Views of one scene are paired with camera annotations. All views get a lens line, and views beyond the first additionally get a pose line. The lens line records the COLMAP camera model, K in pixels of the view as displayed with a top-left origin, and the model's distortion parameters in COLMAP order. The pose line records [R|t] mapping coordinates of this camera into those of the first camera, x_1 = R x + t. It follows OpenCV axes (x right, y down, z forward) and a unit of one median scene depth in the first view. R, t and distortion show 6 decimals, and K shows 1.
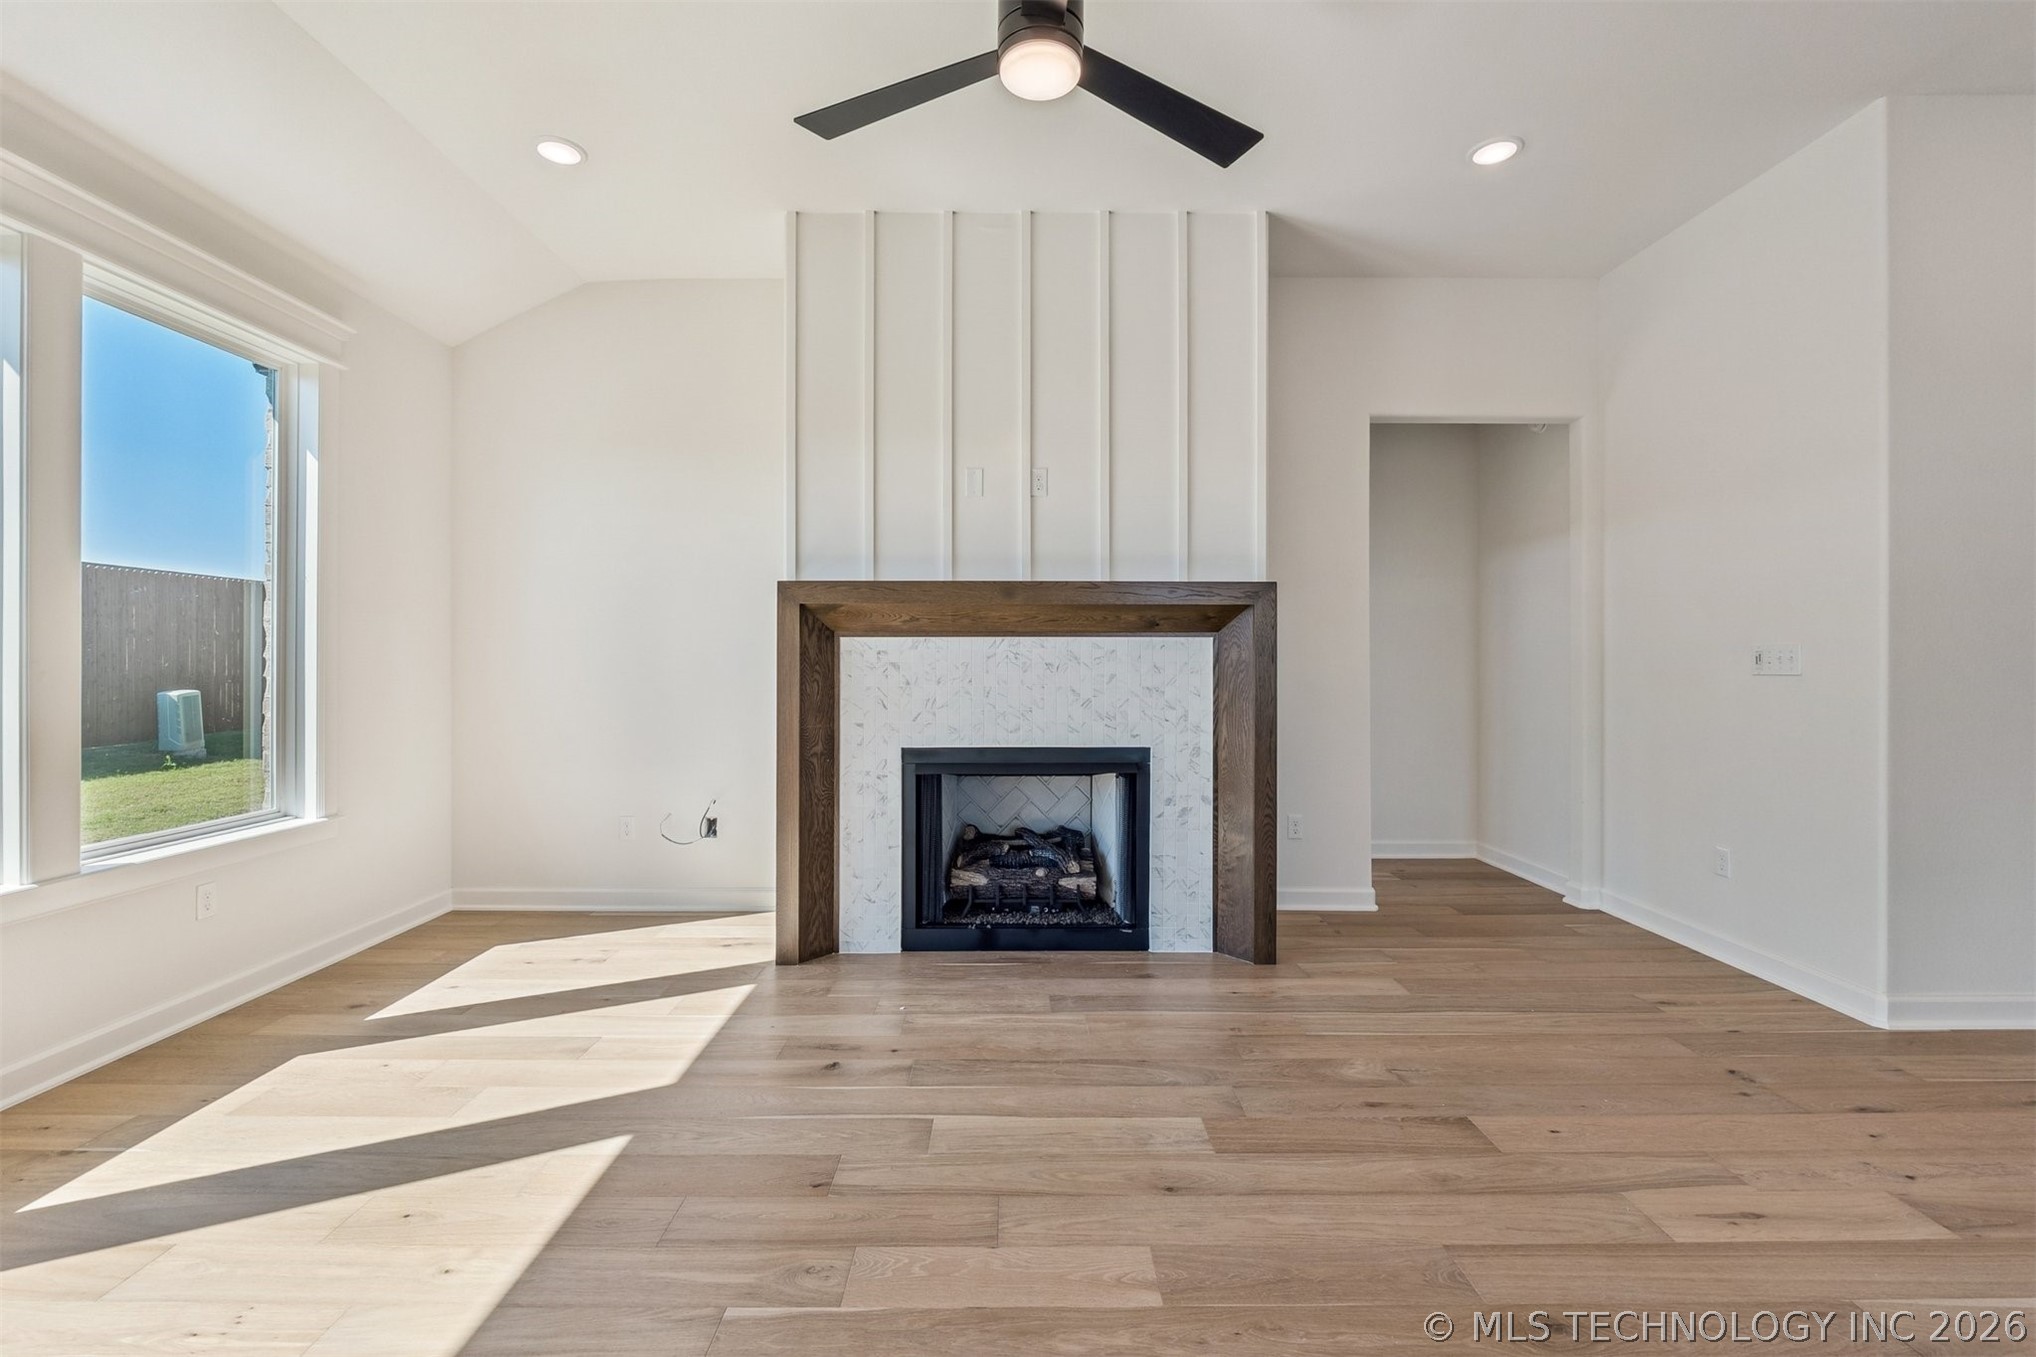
lens RADIAL K [[859.1, 0, 1021.6], [0, 859.1, 670.9], [0, 0, 1]] dist [-0.010221, -0.000131]
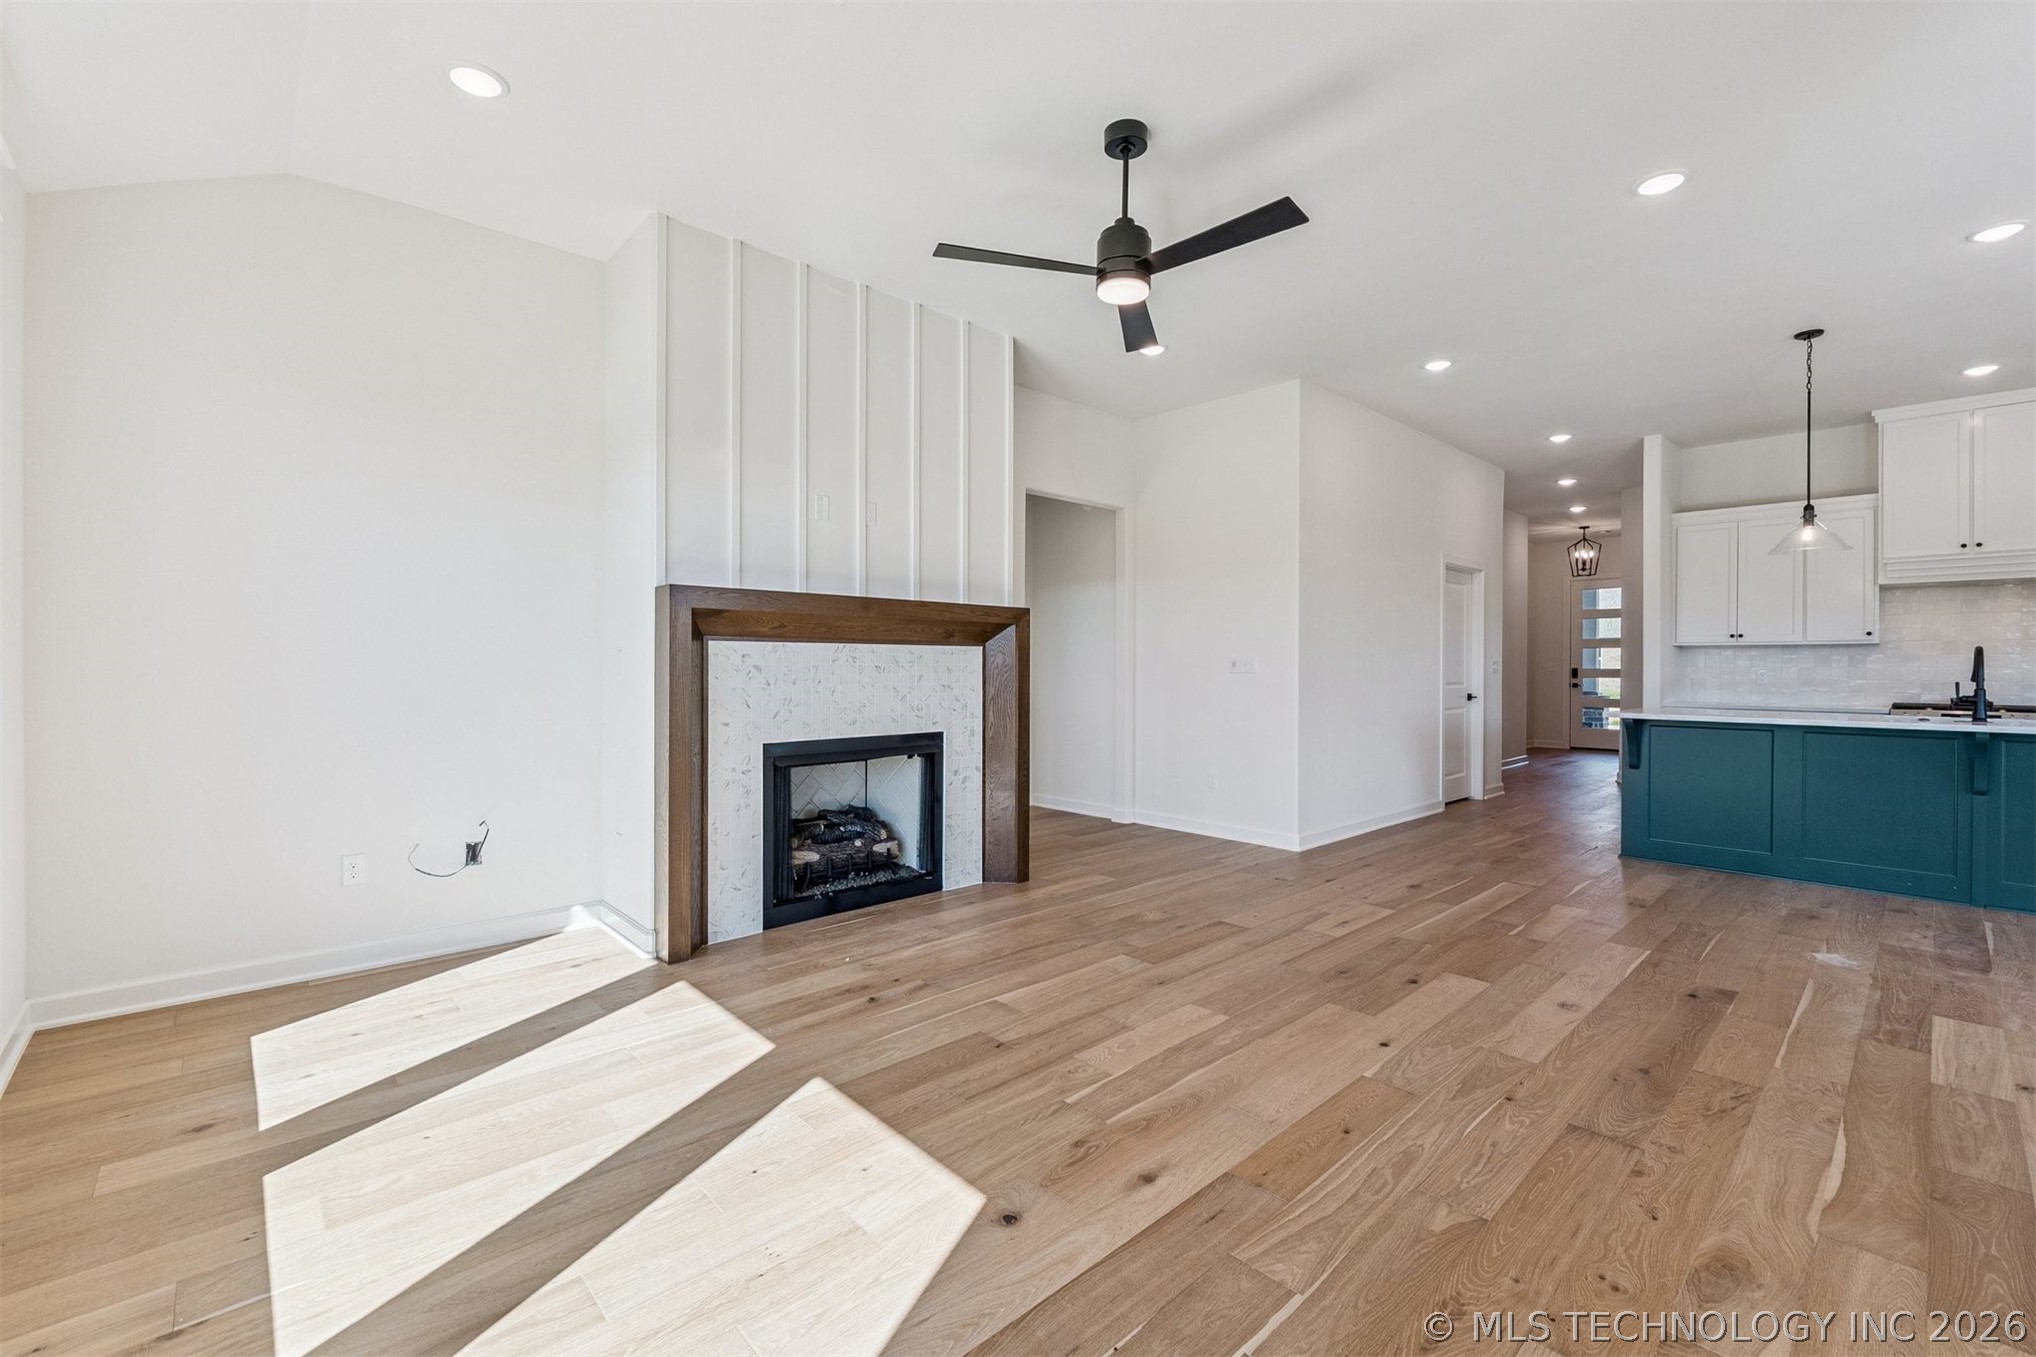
lens RADIAL K [[859.1, 0, 1021.6], [0, 859.1, 670.9], [0, 0, 1]] dist [-0.010221, -0.000131]
pose [[0.733733, -0.003369, 0.679429, -0.639958], [0.004741, 0.999989, -0.000161, -0.000784], [-0.679421, 0.003339, 0.733741, -0.022410]]
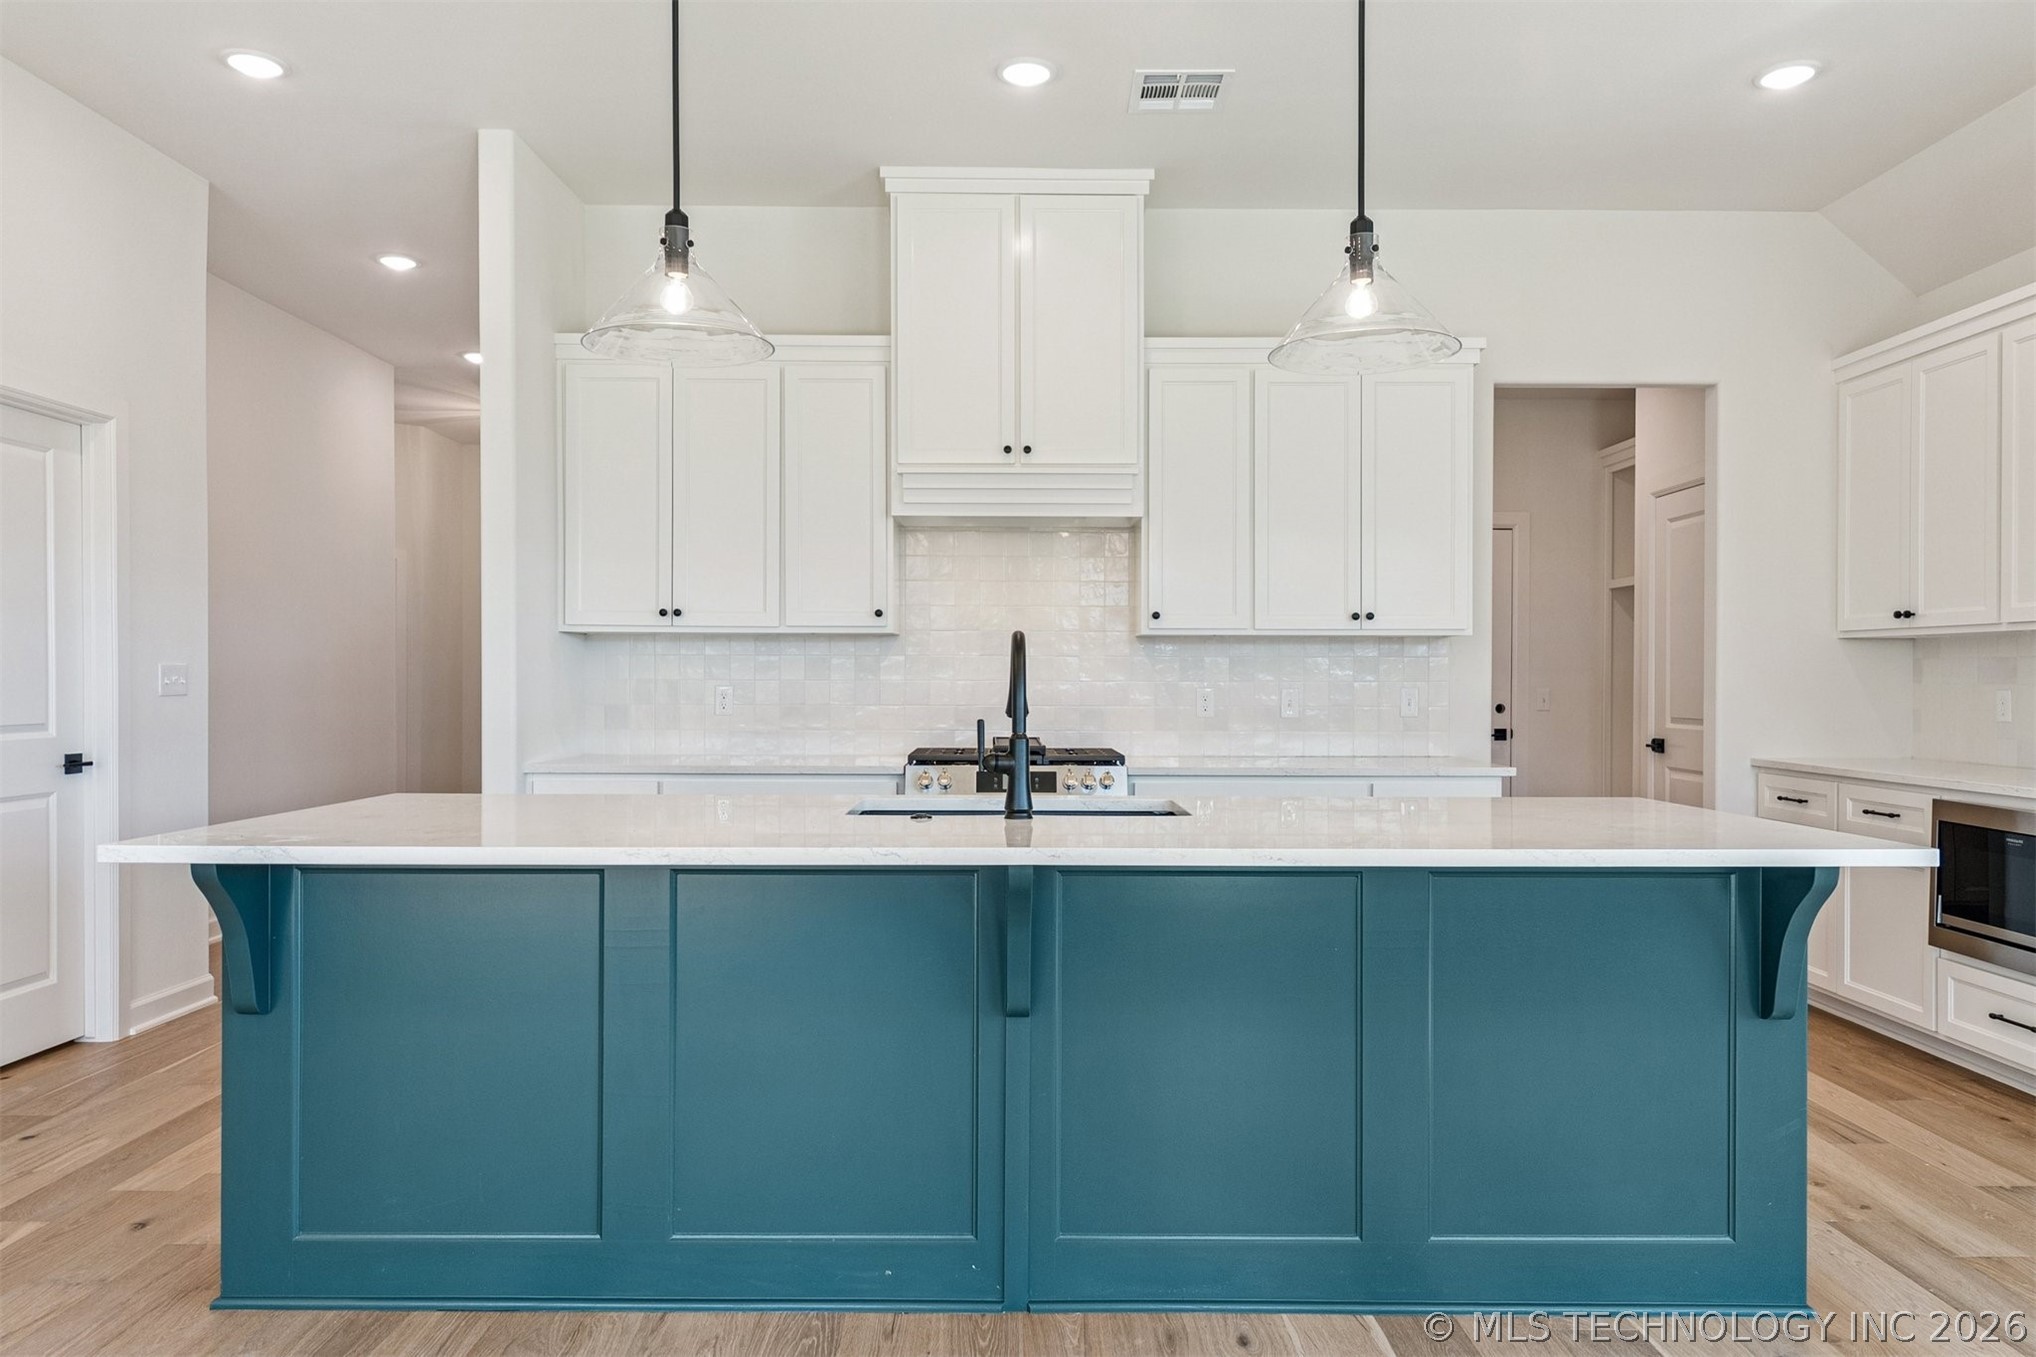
lens RADIAL K [[1336.4, 0, 1019.6], [0, 1336.4, 679.6], [0, 0, 1]] dist [-0.000481, 0.001039]
pose [[-0.004467, -0.001403, 0.999989, 0.459002], [0.007241, 0.999973, 0.001436, -0.001799], [-0.999964, 0.007247, -0.004456, -0.062936]]
